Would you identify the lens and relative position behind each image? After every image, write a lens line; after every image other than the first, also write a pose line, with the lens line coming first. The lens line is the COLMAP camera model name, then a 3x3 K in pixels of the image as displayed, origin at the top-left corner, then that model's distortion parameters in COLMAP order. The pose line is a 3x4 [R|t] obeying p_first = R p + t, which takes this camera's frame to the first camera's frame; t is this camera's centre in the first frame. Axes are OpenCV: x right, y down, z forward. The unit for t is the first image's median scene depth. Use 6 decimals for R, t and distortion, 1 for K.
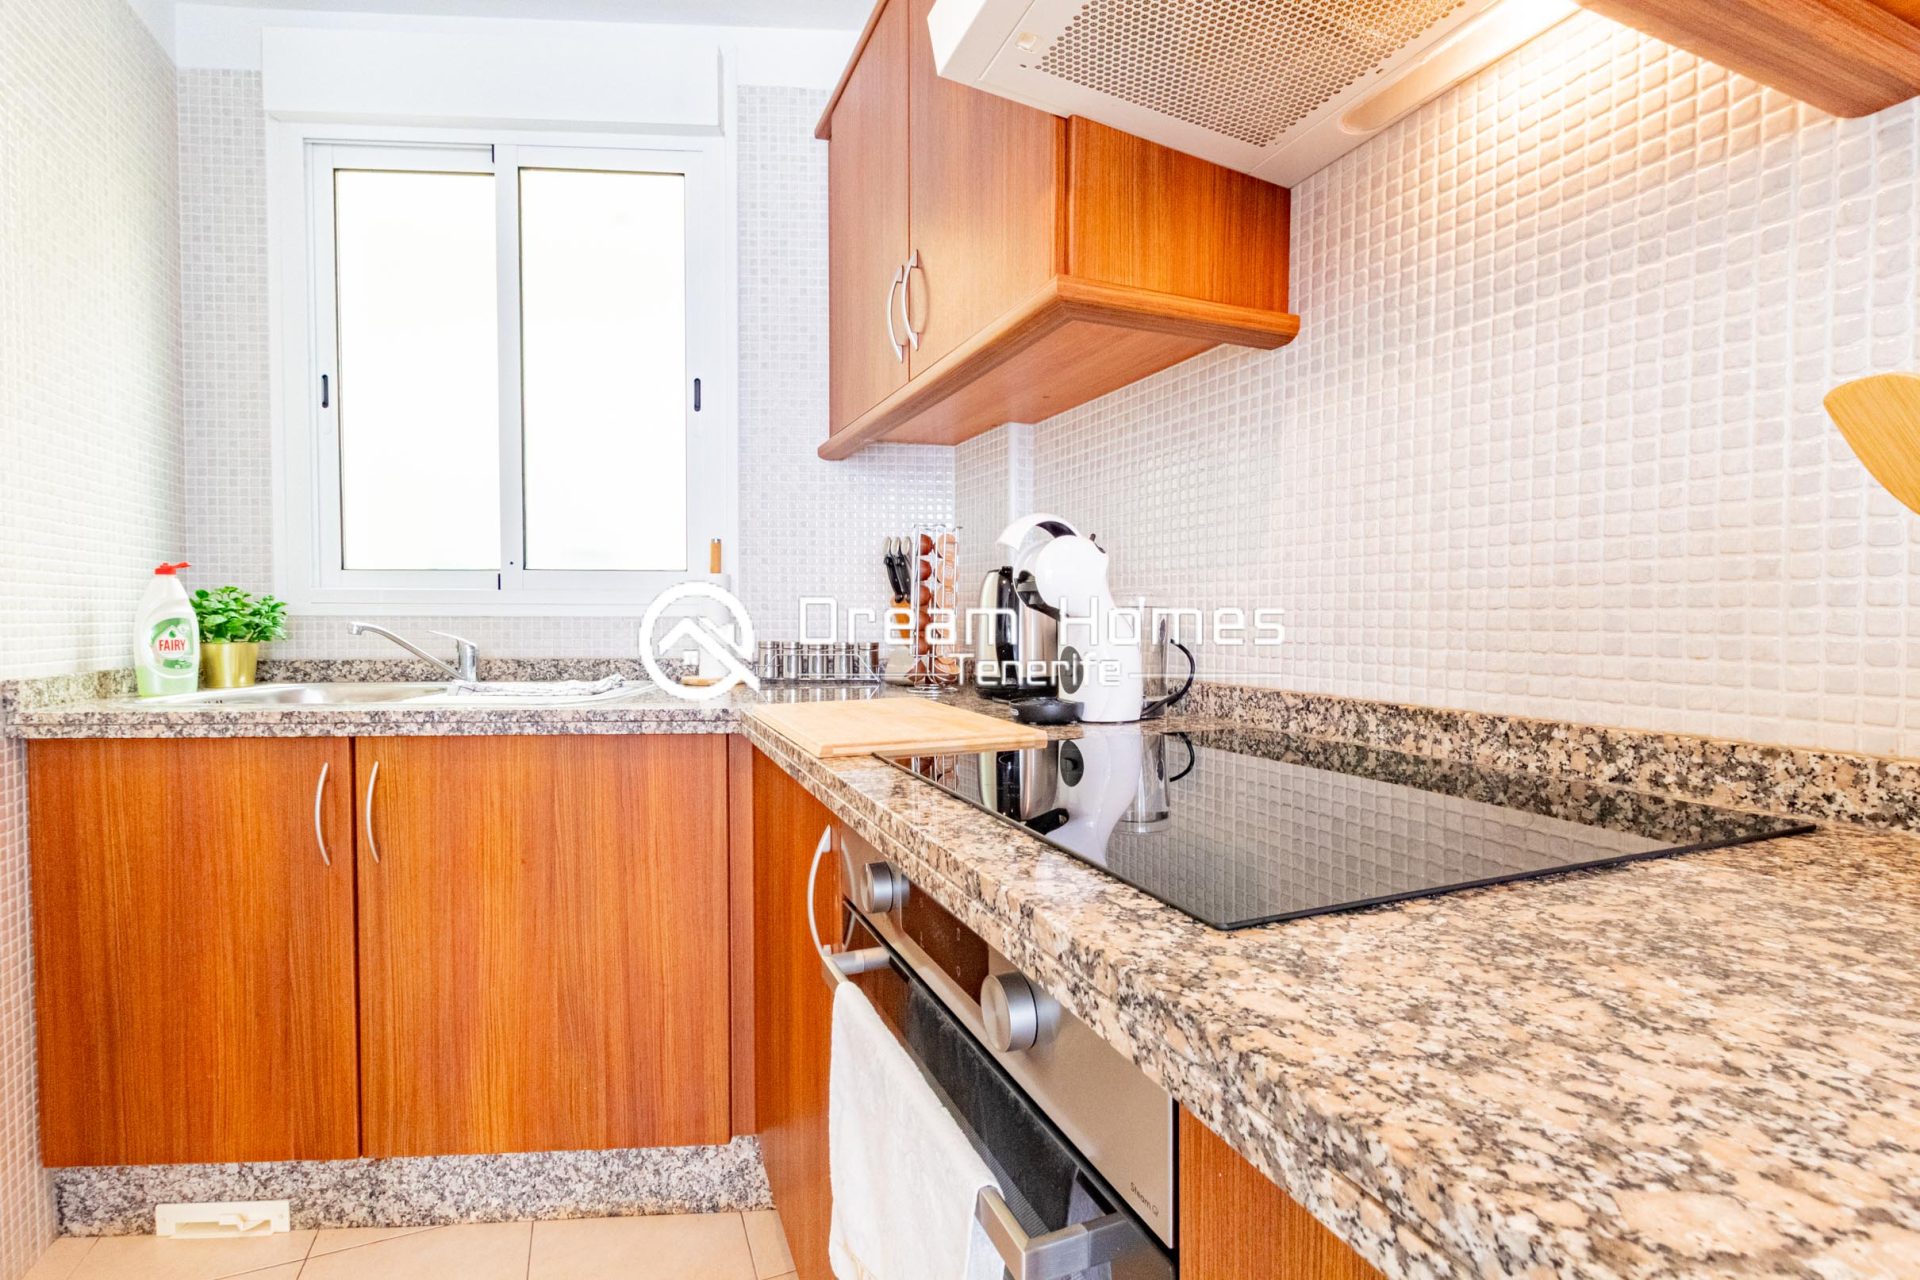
lens RADIAL K [[874.6, 0, 967.1], [0, 874.6, 648.1], [0, 0, 1]] dist [0.006224, -0.003775]
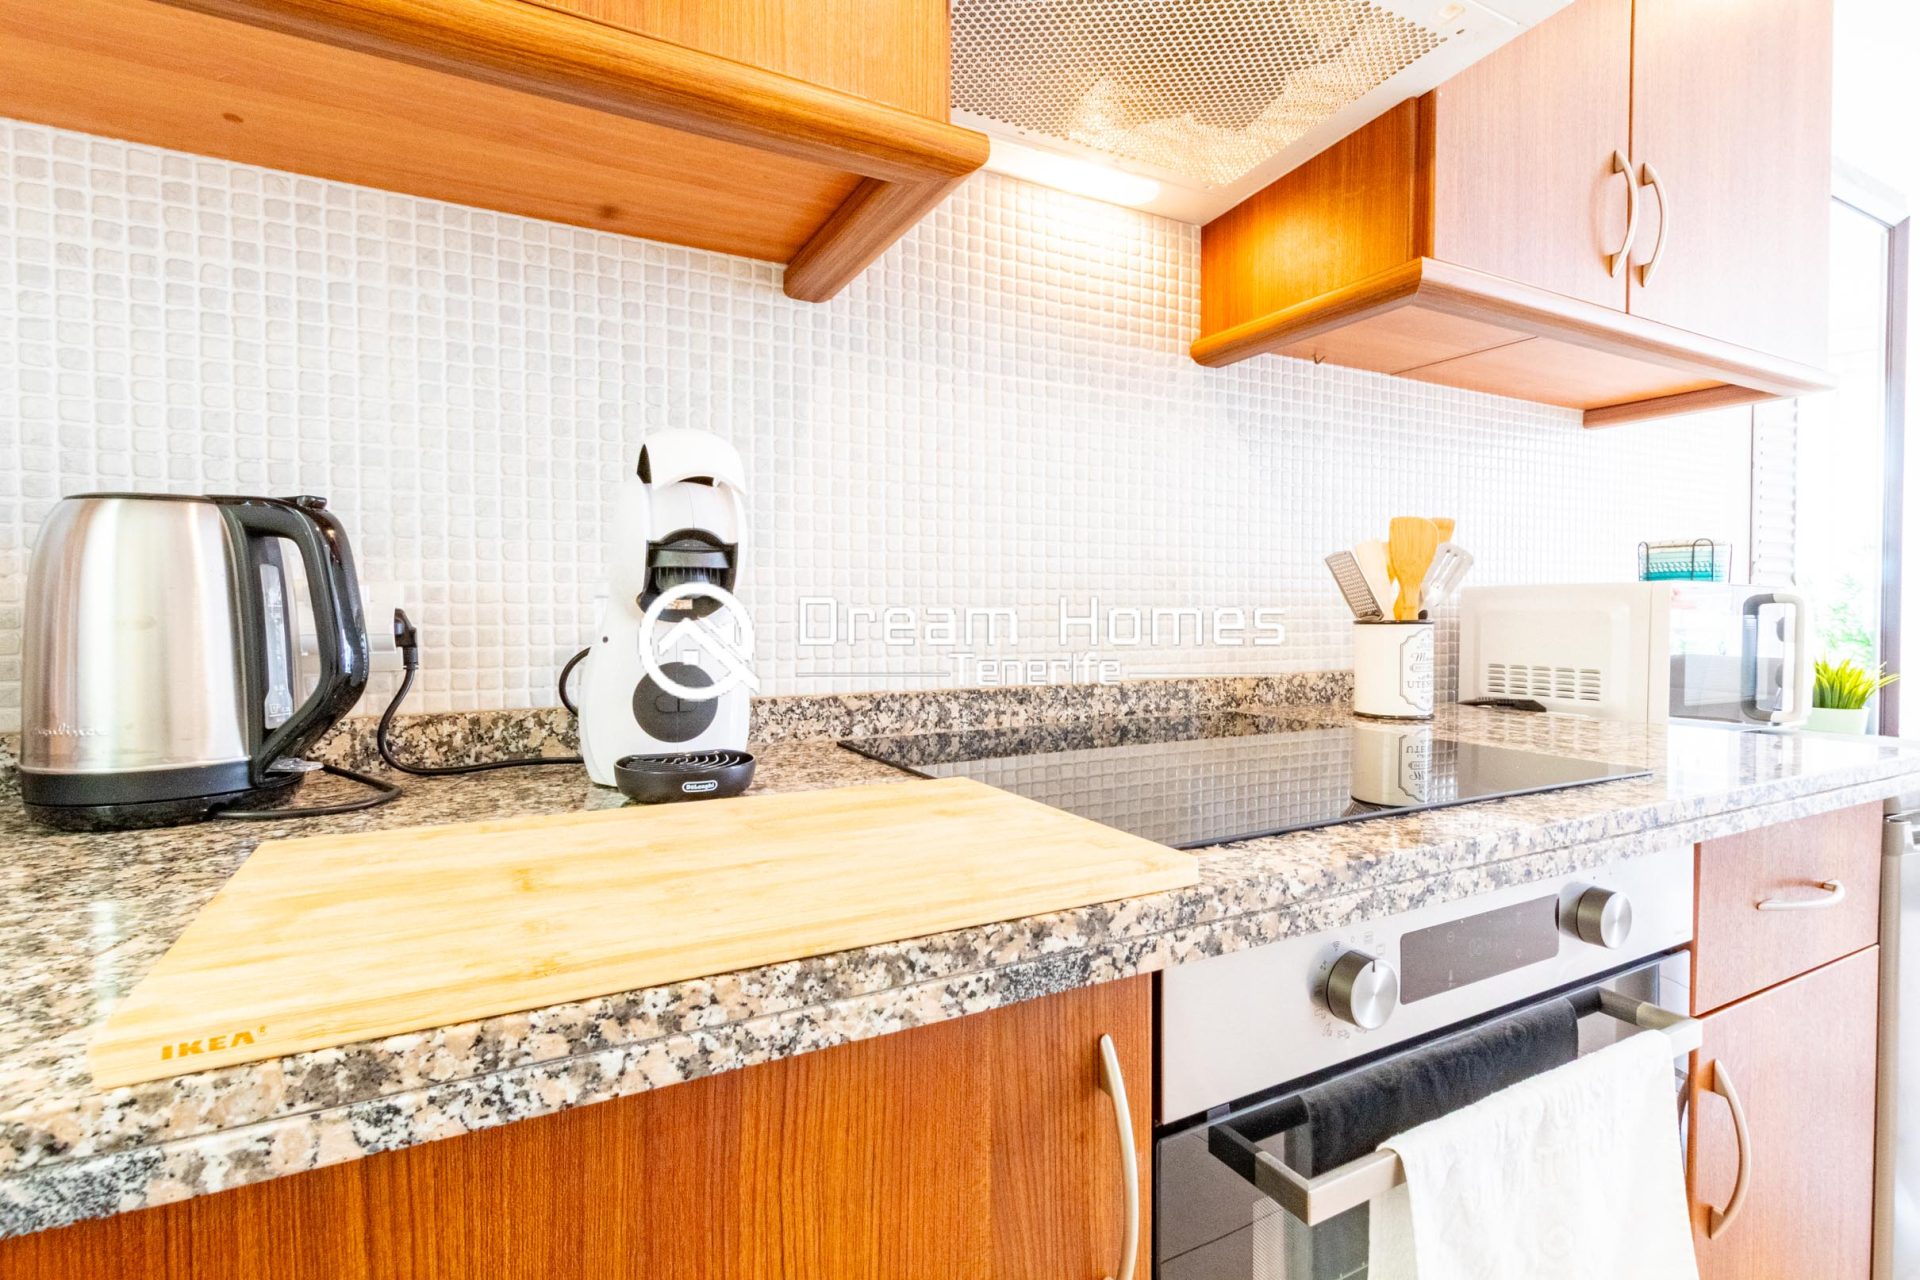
lens RADIAL K [[874.6, 0, 940.0], [0, 874.6, 631.2], [0, 0, 1]] dist [0.006224, -0.003775]
pose [[-0.064385, -0.028867, 0.997507, -0.462094], [0.036719, 0.998836, 0.031276, -0.034379], [-0.997249, 0.038641, -0.063250, 0.822095]]
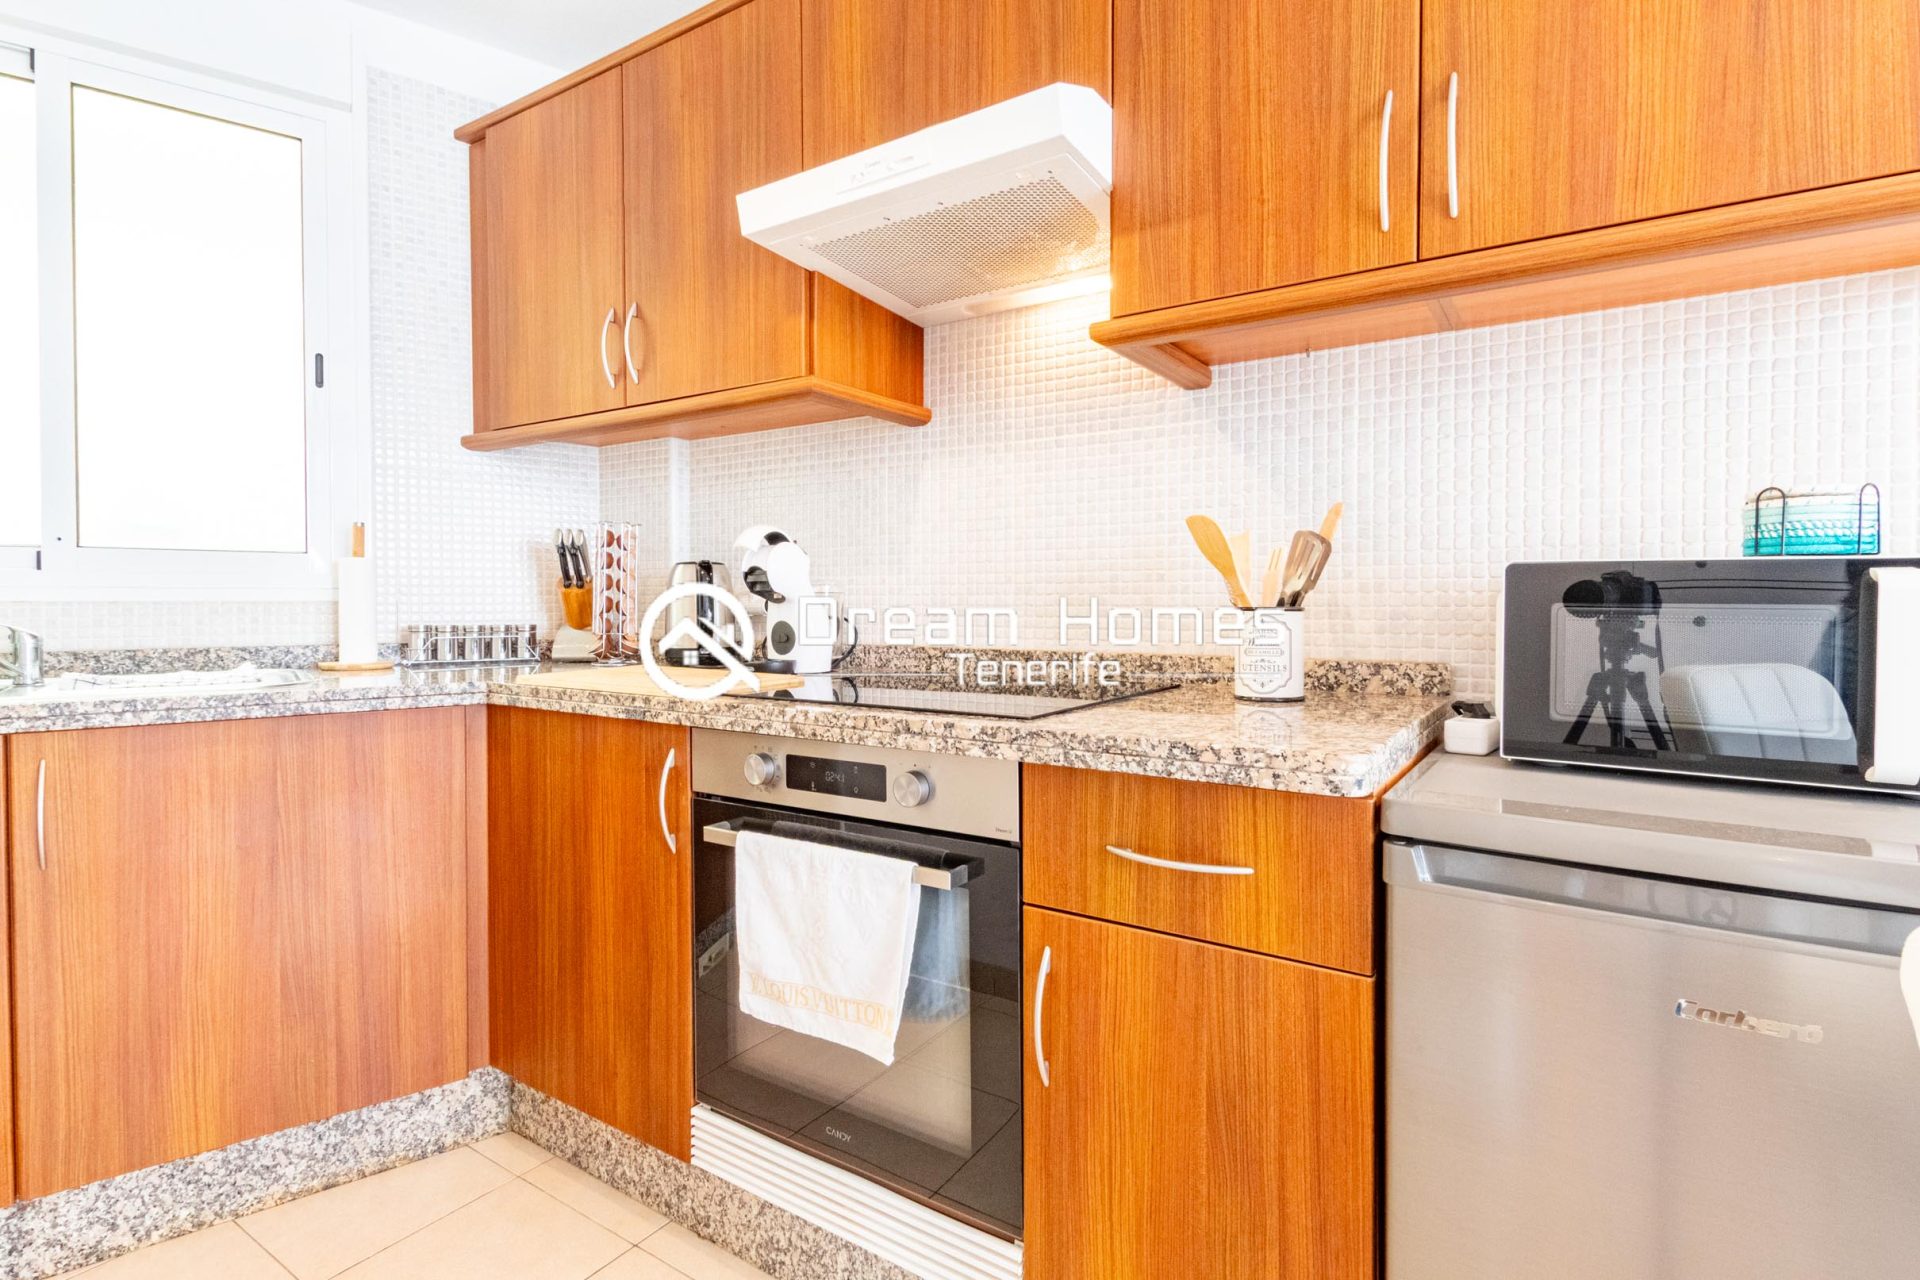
lens RADIAL K [[874.6, 0, 988.6], [0, 874.6, 640.7], [0, 0, 1]] dist [0.006224, -0.003775]
pose [[0.827869, -0.028367, 0.560203, -0.371950], [0.023060, 0.999597, 0.016538, 0.013323], [-0.560447, -0.000773, 0.828190, -0.319298]]
